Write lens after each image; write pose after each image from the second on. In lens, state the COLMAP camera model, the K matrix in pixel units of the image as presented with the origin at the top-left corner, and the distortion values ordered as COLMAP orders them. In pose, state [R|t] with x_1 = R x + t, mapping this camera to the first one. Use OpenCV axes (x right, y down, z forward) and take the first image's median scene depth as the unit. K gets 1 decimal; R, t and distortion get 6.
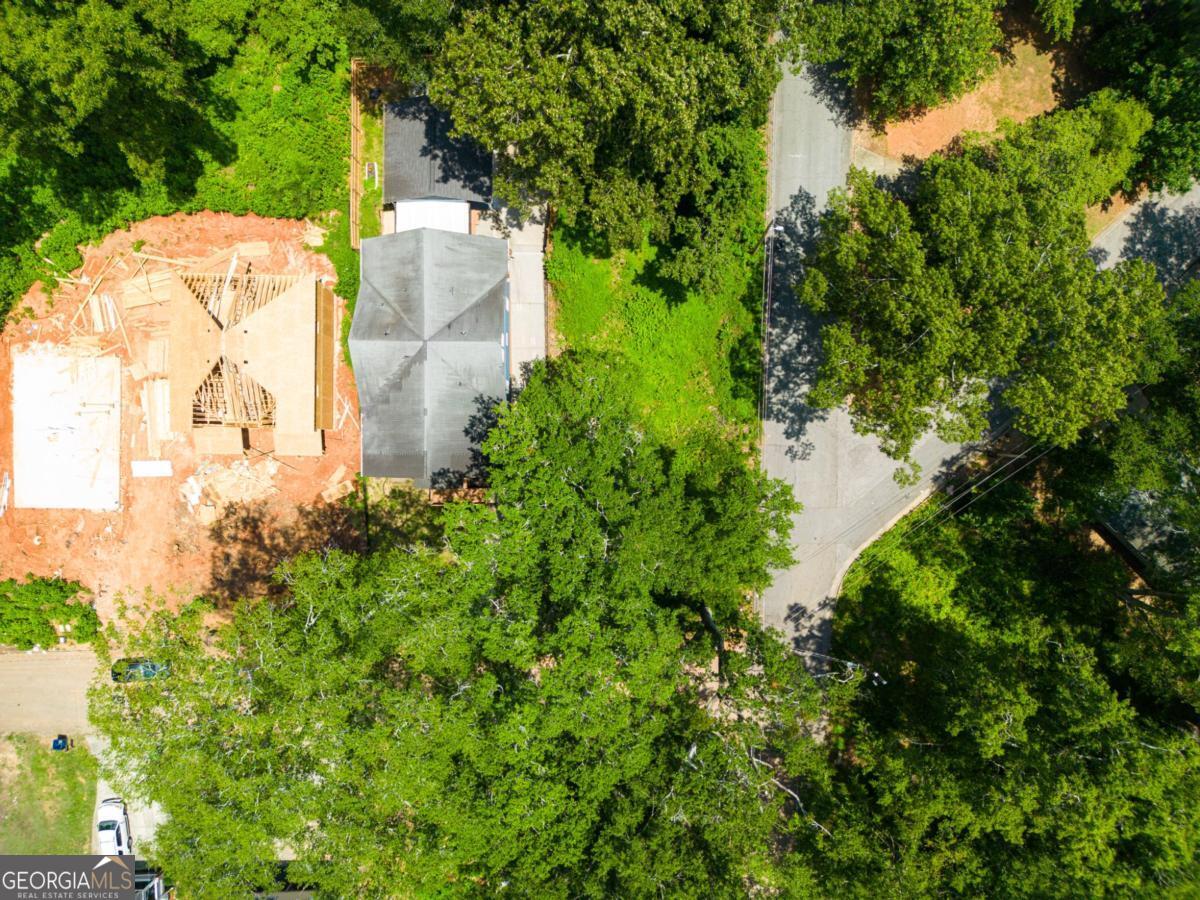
lens RADIAL K [[842.7, 0, 596.1], [0, 842.7, 446.0], [0, 0, 1]] dist [0.044161, -0.024389]
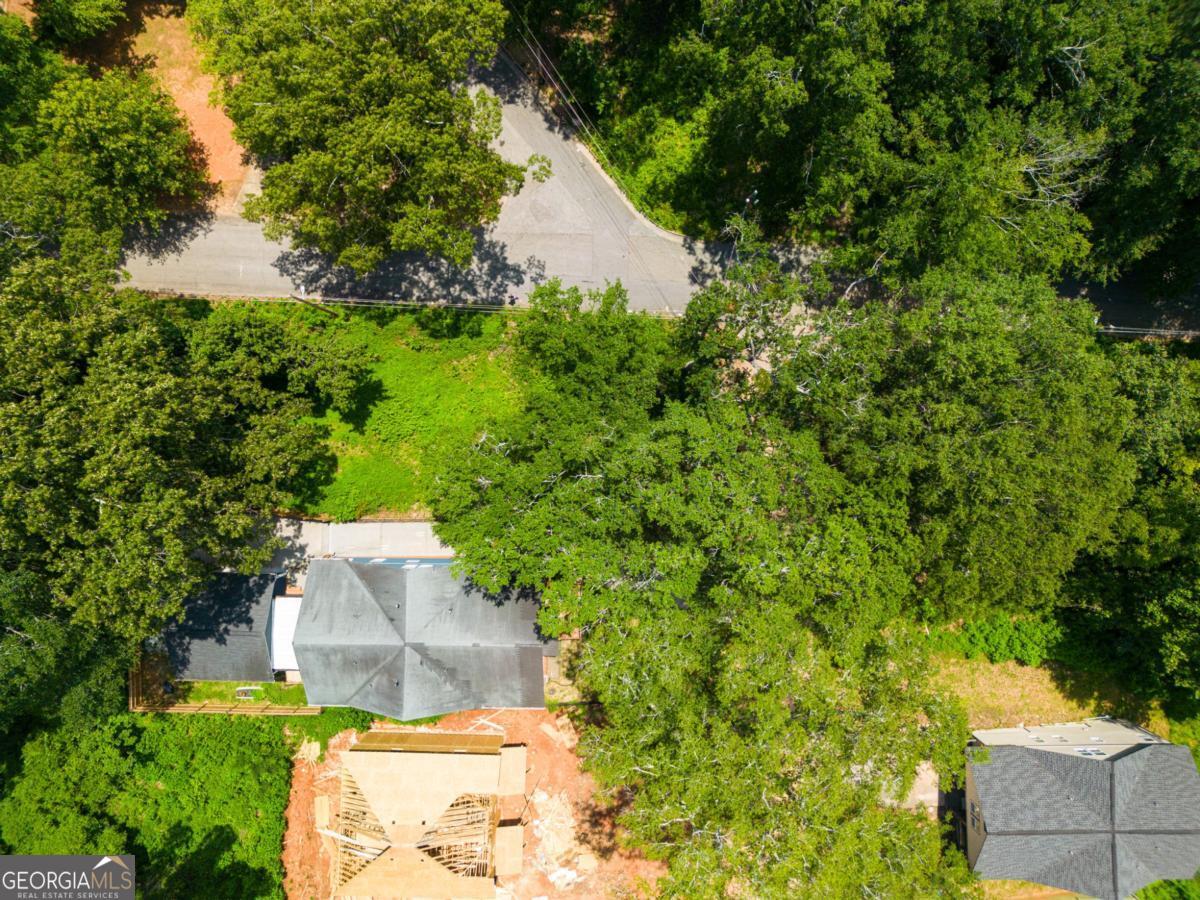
lens RADIAL K [[842.7, 0, 667.2], [0, 842.7, 438.6], [0, 0, 1]] dist [0.044161, -0.024389]
pose [[0.015892, -0.999859, 0.005483, 0.039095], [0.999764, 0.015809, -0.014918, 0.187782], [0.014829, 0.005719, 0.999874, -0.004687]]
